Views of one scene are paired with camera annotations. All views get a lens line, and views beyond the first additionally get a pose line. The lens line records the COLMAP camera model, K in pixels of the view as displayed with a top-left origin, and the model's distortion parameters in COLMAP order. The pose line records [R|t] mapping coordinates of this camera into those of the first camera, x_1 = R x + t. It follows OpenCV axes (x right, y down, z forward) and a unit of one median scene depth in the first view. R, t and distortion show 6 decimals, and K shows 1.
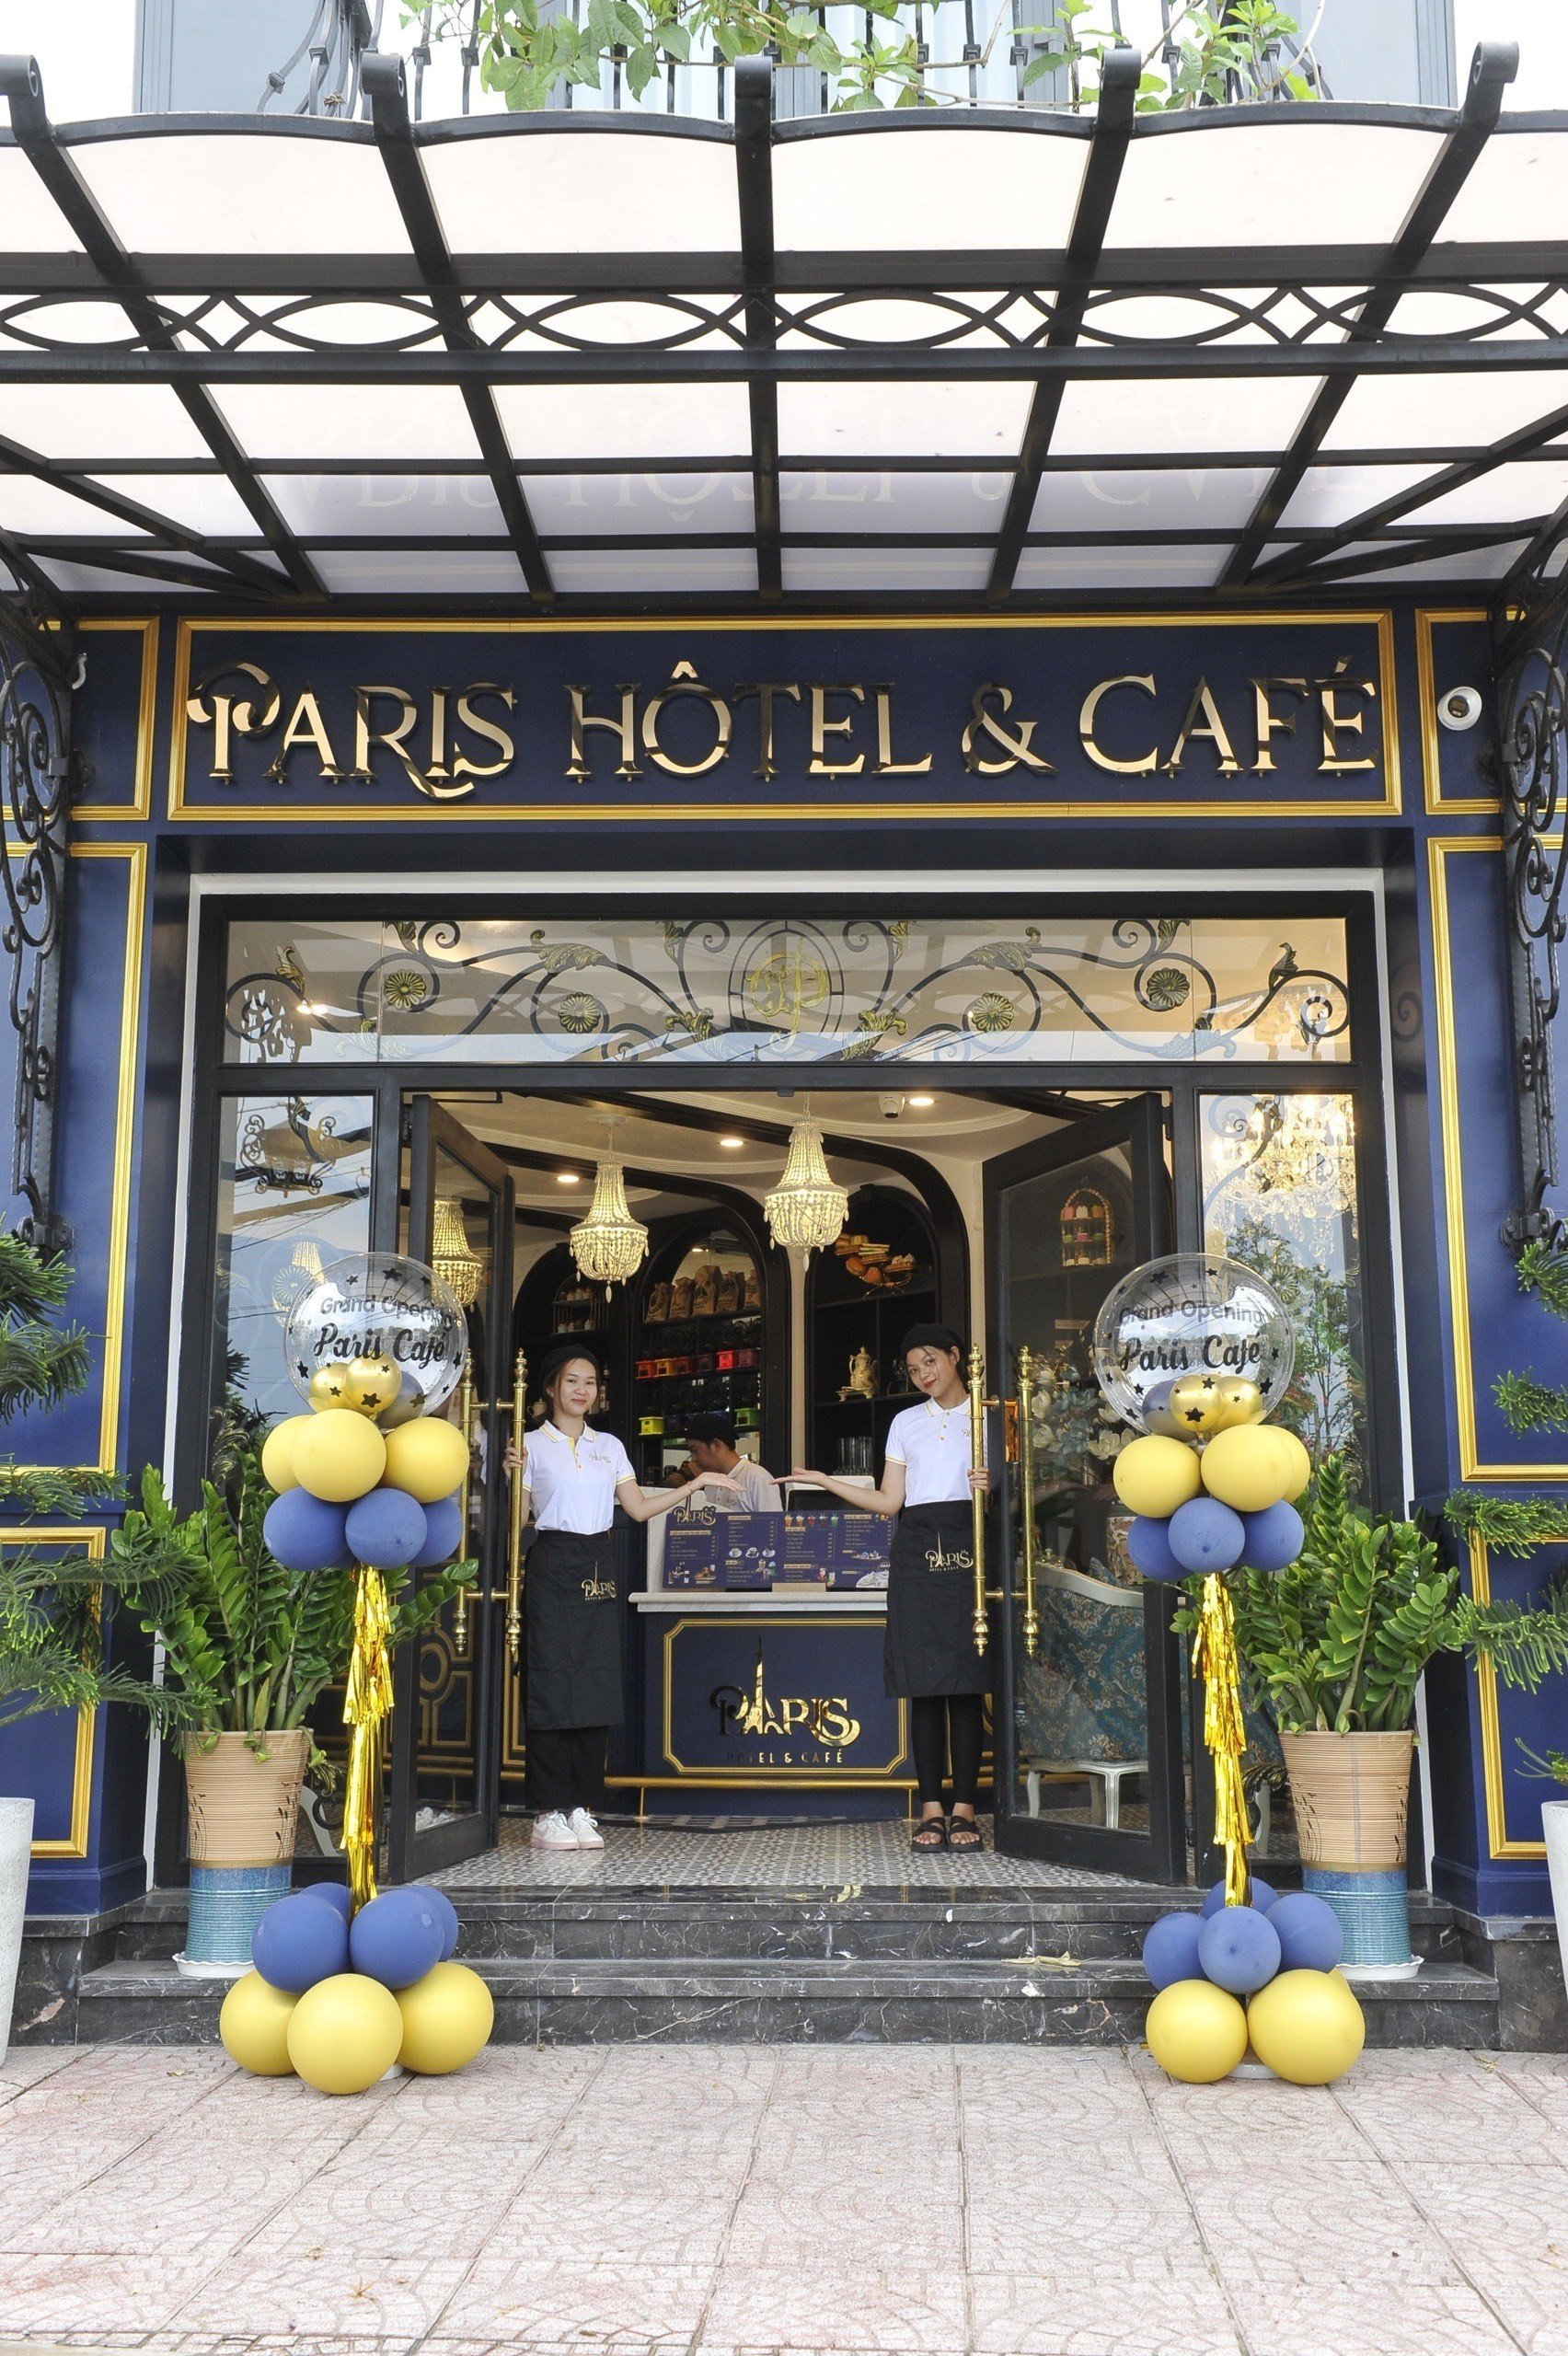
lens RADIAL K [[1613.9, 0, 784.0], [0, 1613.9, 1178.0], [0, 0, 1]] dist [-0.037672, -0.000470]
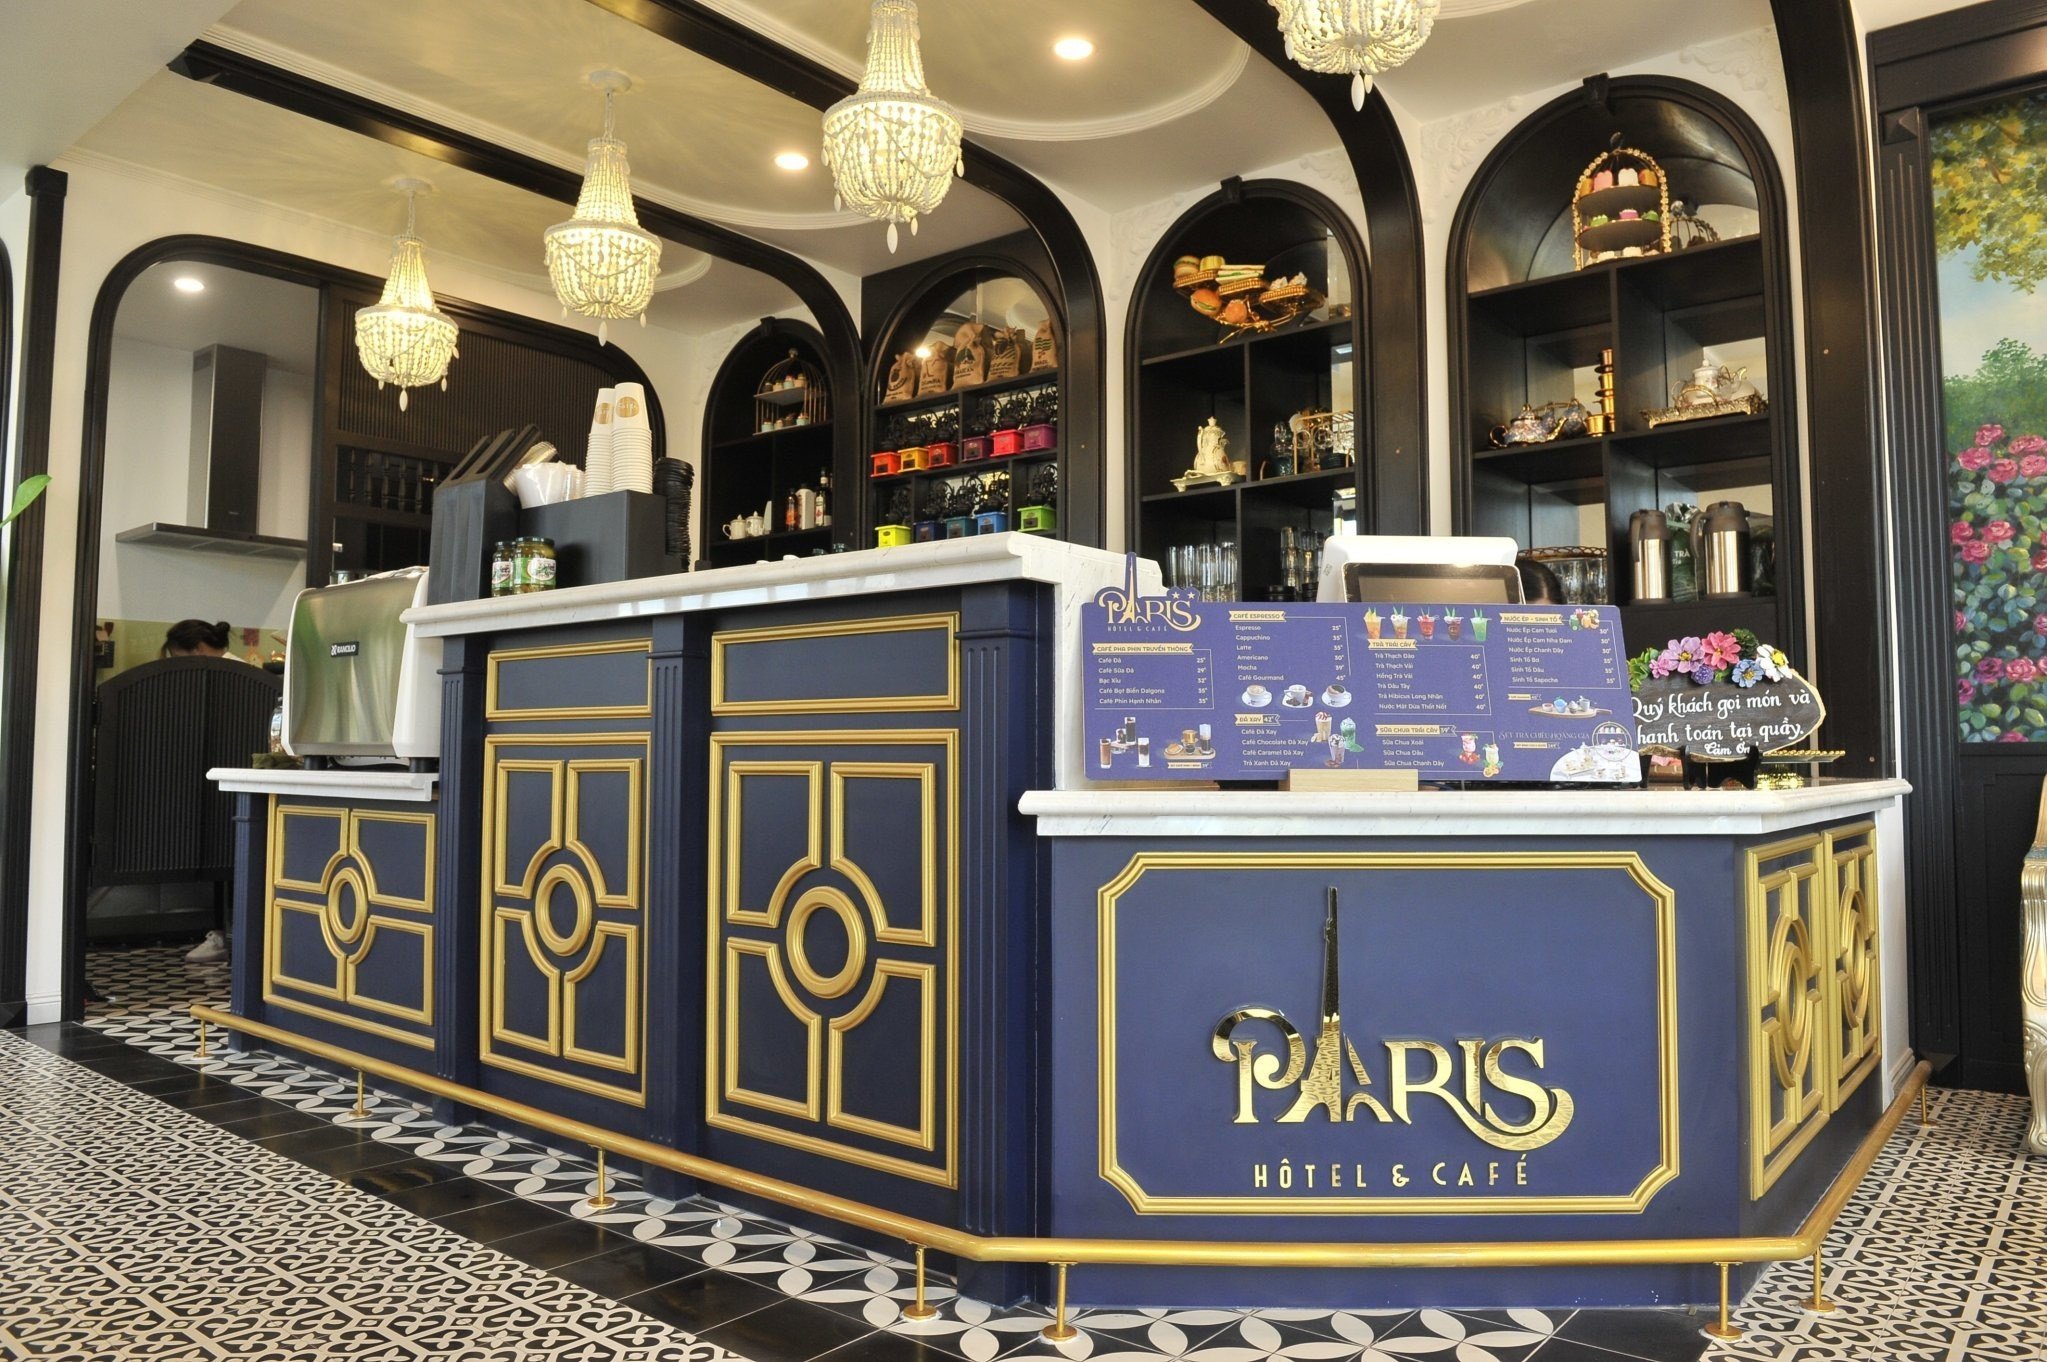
lens RADIAL K [[1402.3, 0, 1102.8], [0, 1402.3, 680.0], [0, 0, 1]] dist [-0.037672, -0.000470]
pose [[0.993627, 0.012753, 0.111991, -0.111526], [-0.035971, 0.977503, 0.207830, 0.153395], [-0.106821, -0.210534, 0.971733, 0.647683]]
